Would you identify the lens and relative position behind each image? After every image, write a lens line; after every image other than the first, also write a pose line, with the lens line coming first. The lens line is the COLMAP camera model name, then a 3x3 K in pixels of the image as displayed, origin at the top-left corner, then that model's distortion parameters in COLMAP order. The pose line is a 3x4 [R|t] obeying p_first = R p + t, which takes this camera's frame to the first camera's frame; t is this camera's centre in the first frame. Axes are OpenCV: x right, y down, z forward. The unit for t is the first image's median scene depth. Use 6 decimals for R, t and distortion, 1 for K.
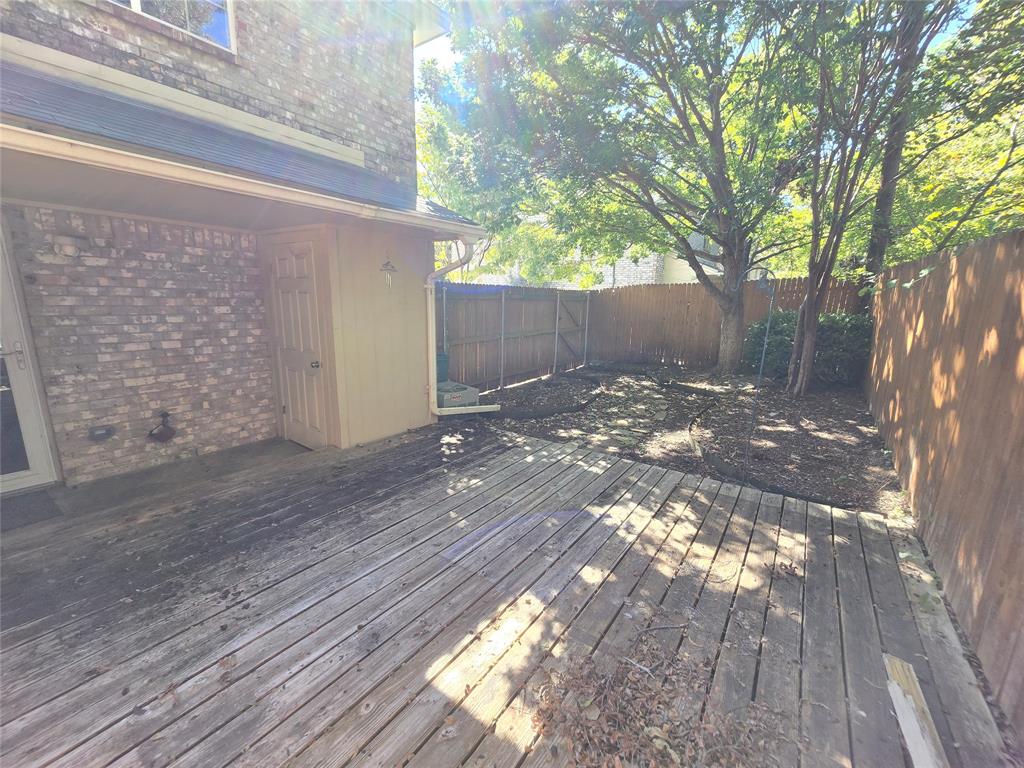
lens RADIAL K [[420.9, 0, 511.5], [0, 420.9, 389.4], [0, 0, 1]] dist [-0.000287, 0.000620]
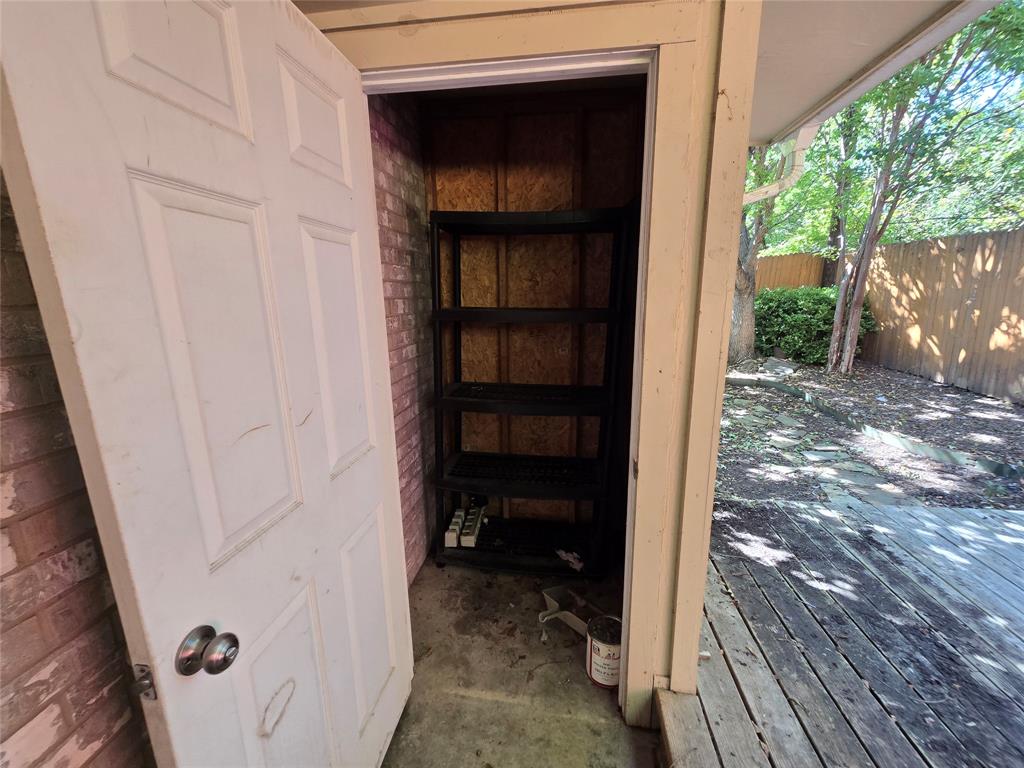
lens RADIAL K [[420.9, 0, 510.5], [0, 420.9, 386.2], [0, 0, 1]] dist [-0.000287, 0.000620]
pose [[0.885107, -0.134356, 0.445572, -0.656822], [0.133151, 0.990506, 0.034175, -0.142594], [-0.445933, 0.029080, 0.894594, 0.740342]]
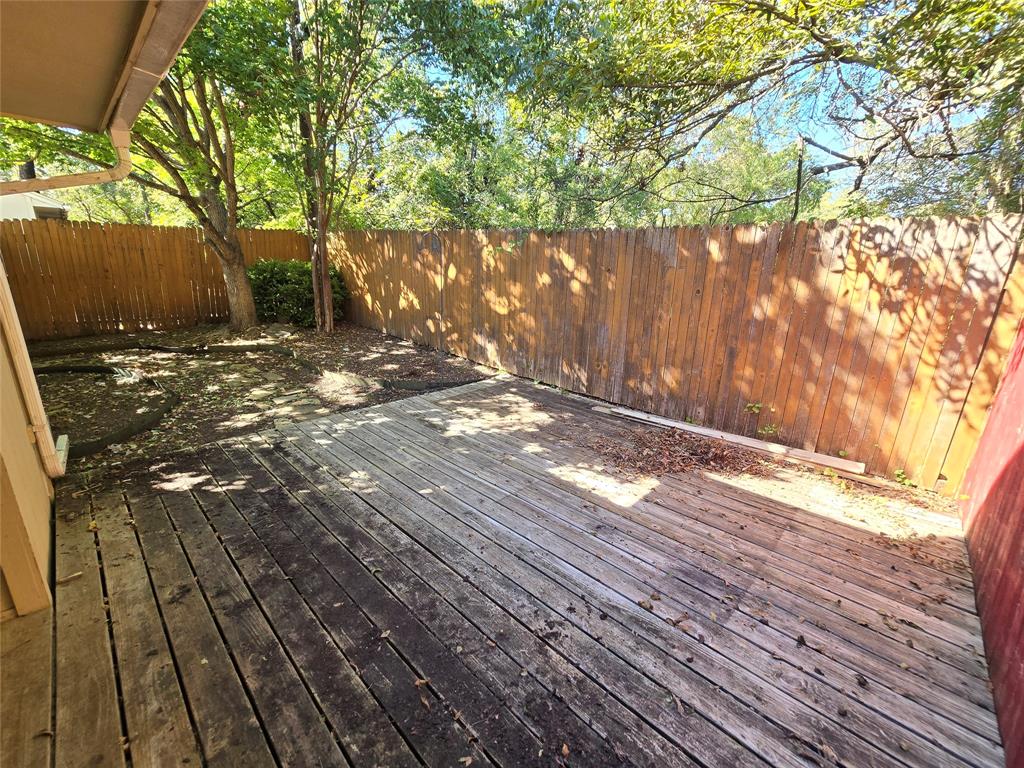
lens RADIAL K [[420.9, 0, 508.9], [0, 420.9, 390.4], [0, 0, 1]] dist [-0.000287, 0.000620]
pose [[0.150815, -0.293199, 0.944081, -0.667514], [0.173831, 0.947990, 0.266643, -0.096785], [-0.973159, 0.123897, 0.193938, 0.436471]]
